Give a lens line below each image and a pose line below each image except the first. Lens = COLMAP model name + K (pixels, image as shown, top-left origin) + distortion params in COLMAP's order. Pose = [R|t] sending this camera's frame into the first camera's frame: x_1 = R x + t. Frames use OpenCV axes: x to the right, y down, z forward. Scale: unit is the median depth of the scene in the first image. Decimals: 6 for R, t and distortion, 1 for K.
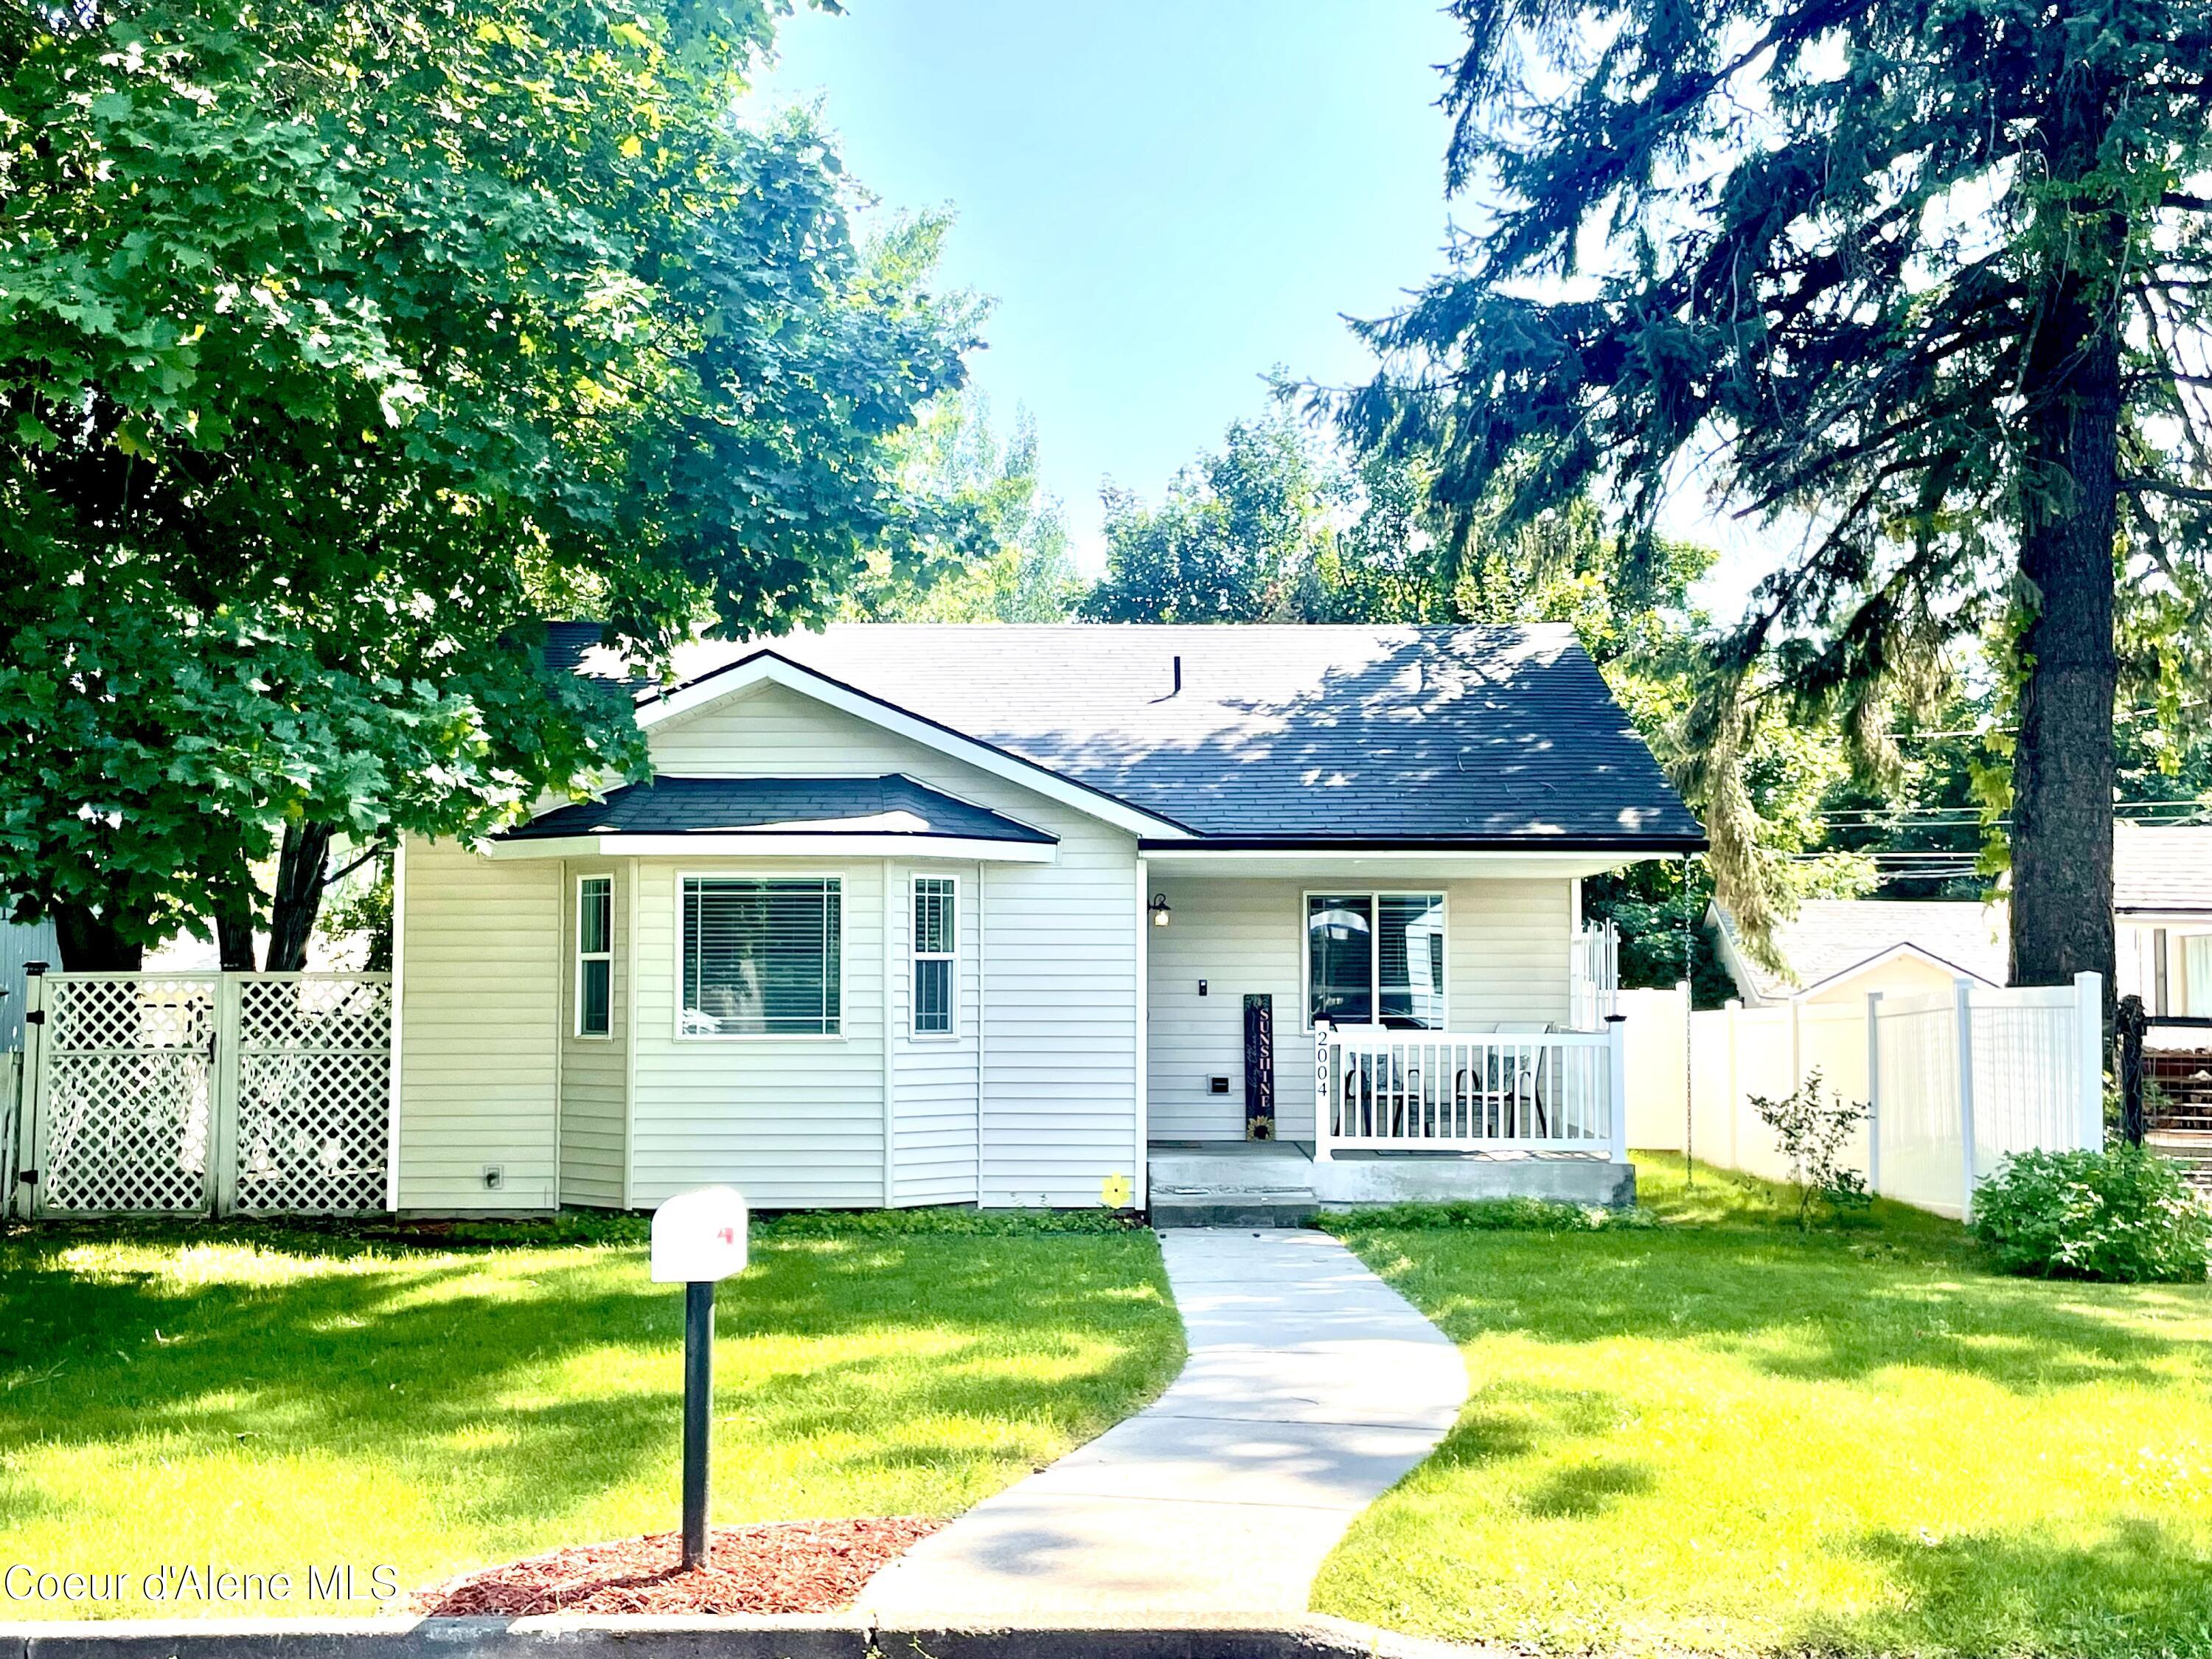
lens RADIAL K [[2631.7, 0, 1108.1], [0, 2631.7, 839.6], [0, 0, 1]] dist [0.072507, 0.000000]
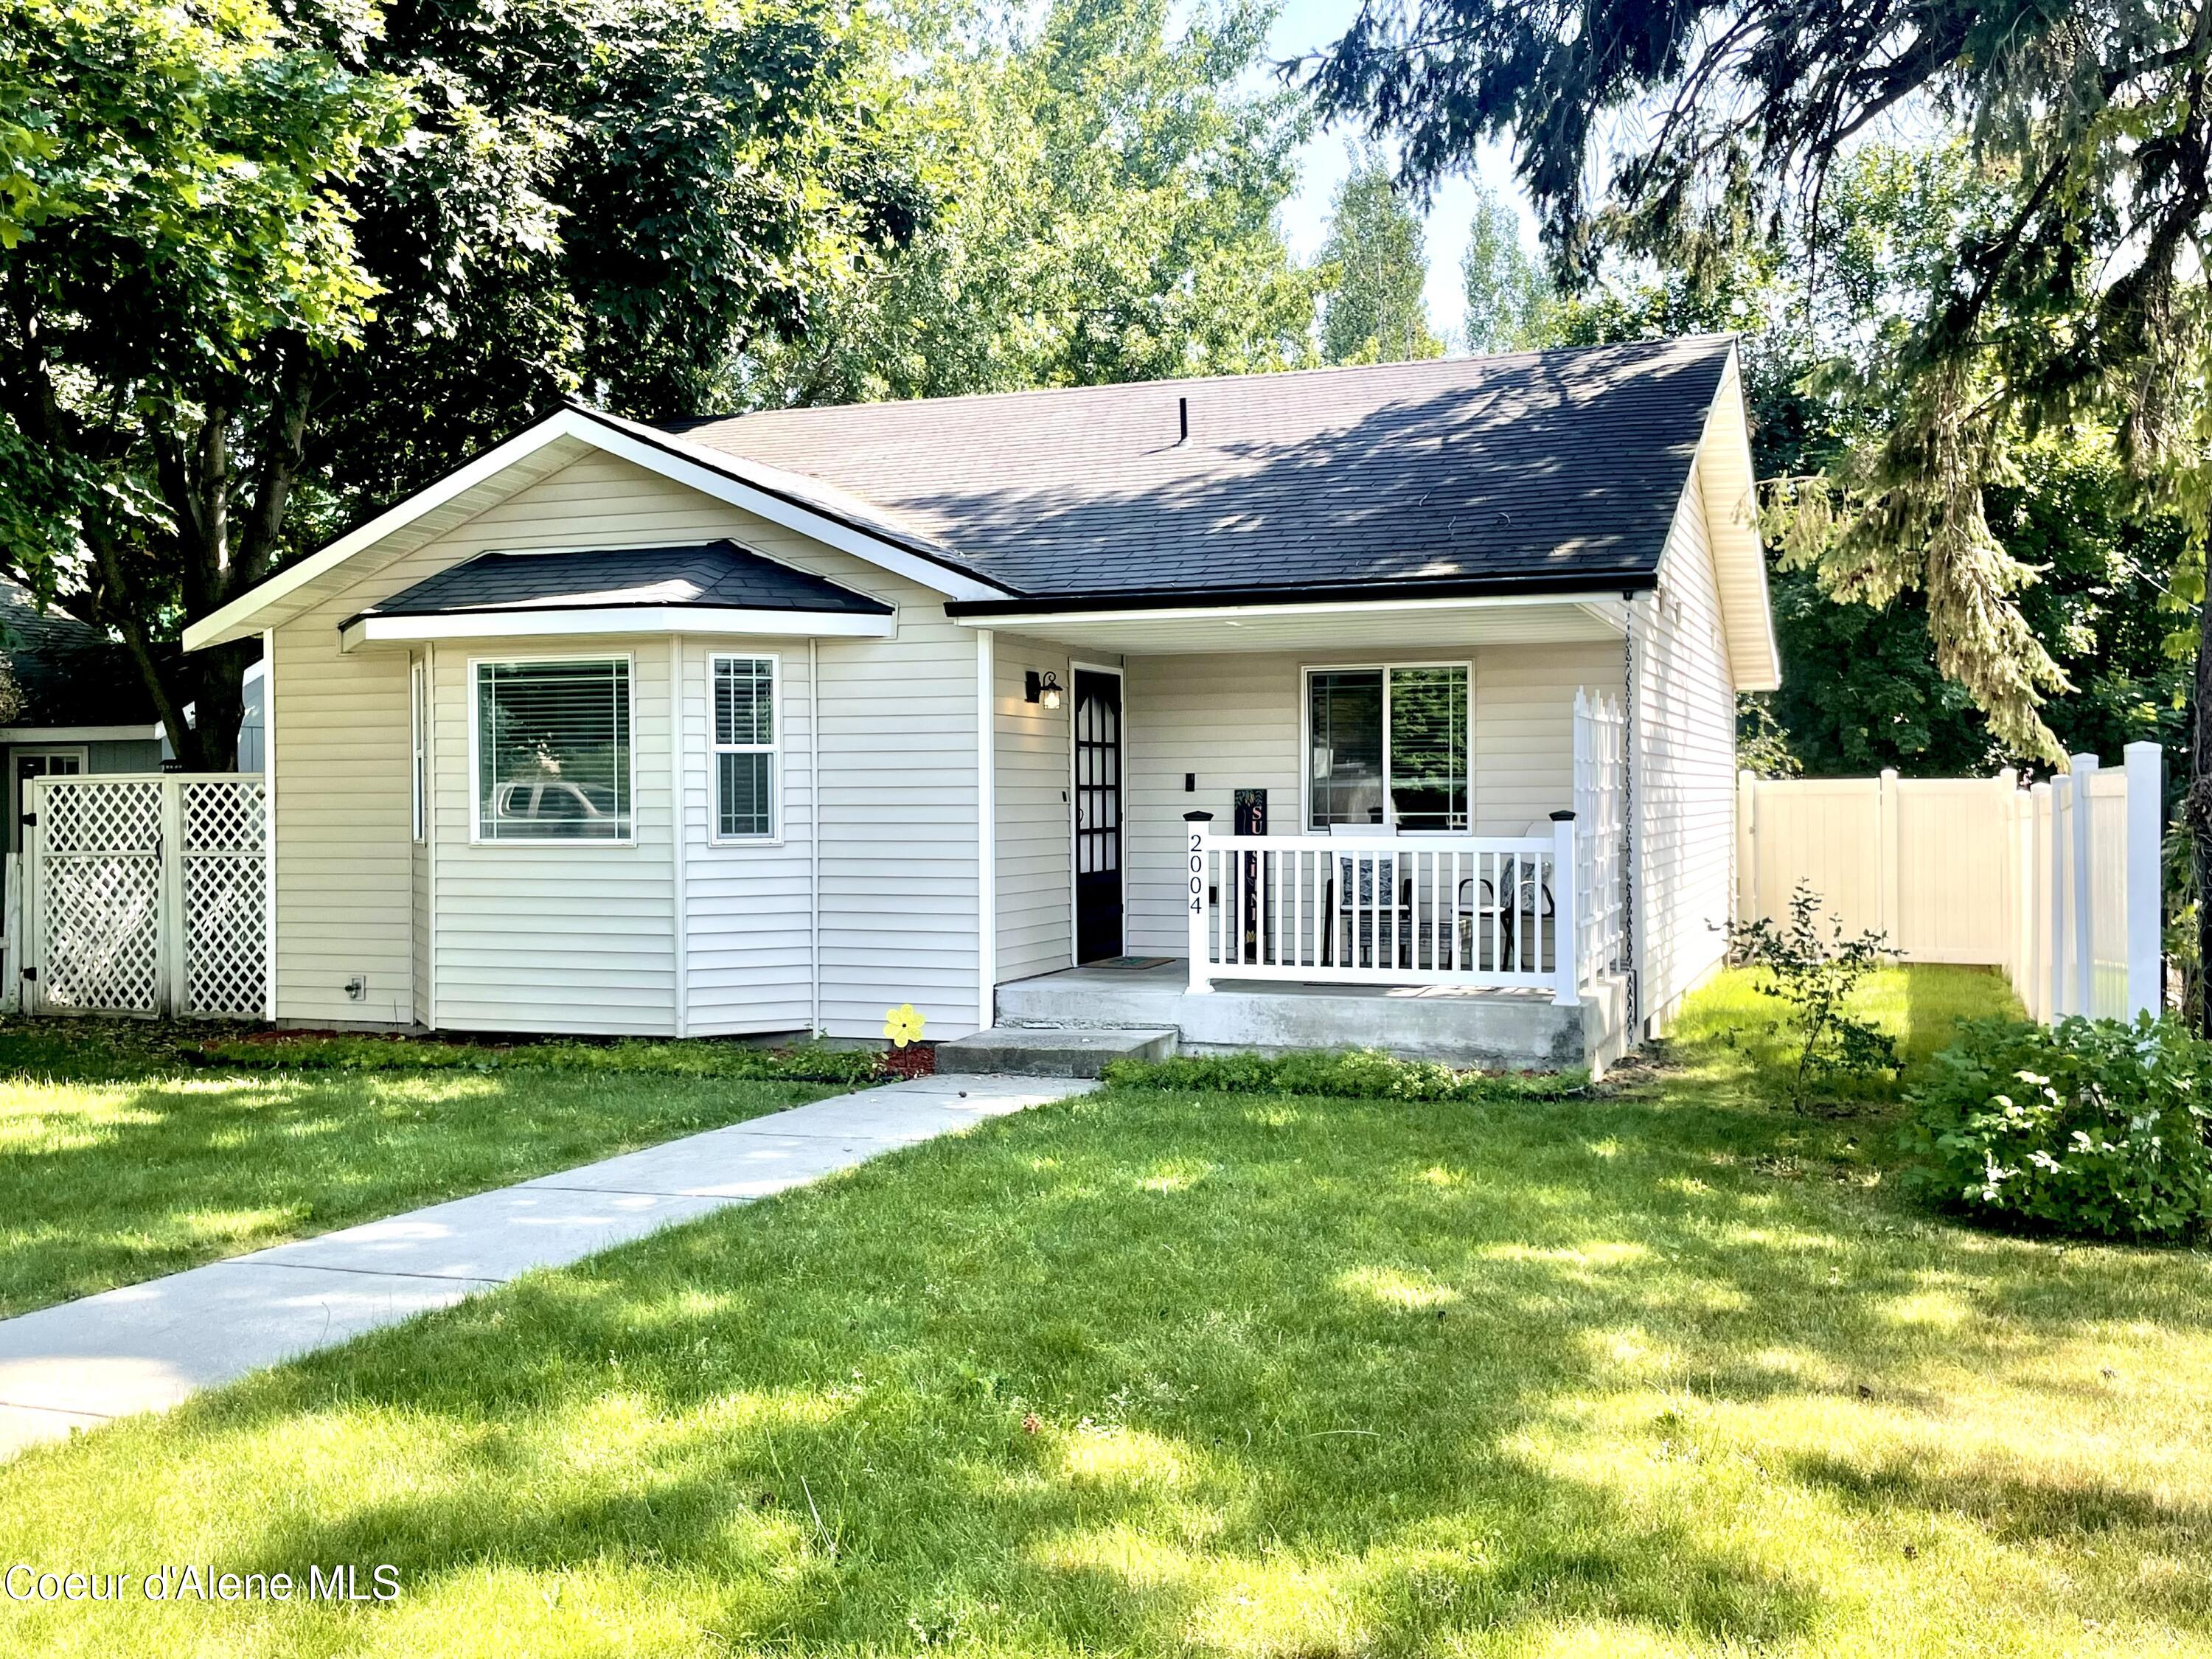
lens RADIAL K [[2132.8, 0, 1106.7], [0, 2132.8, 812.1], [0, 0, 1]] dist [0.053105, 0.000000]
pose [[0.934794, -0.004382, -0.355164, 0.288714], [0.028147, 0.997693, 0.061774, 0.024752], [0.354074, -0.067743, 0.932761, 0.379644]]
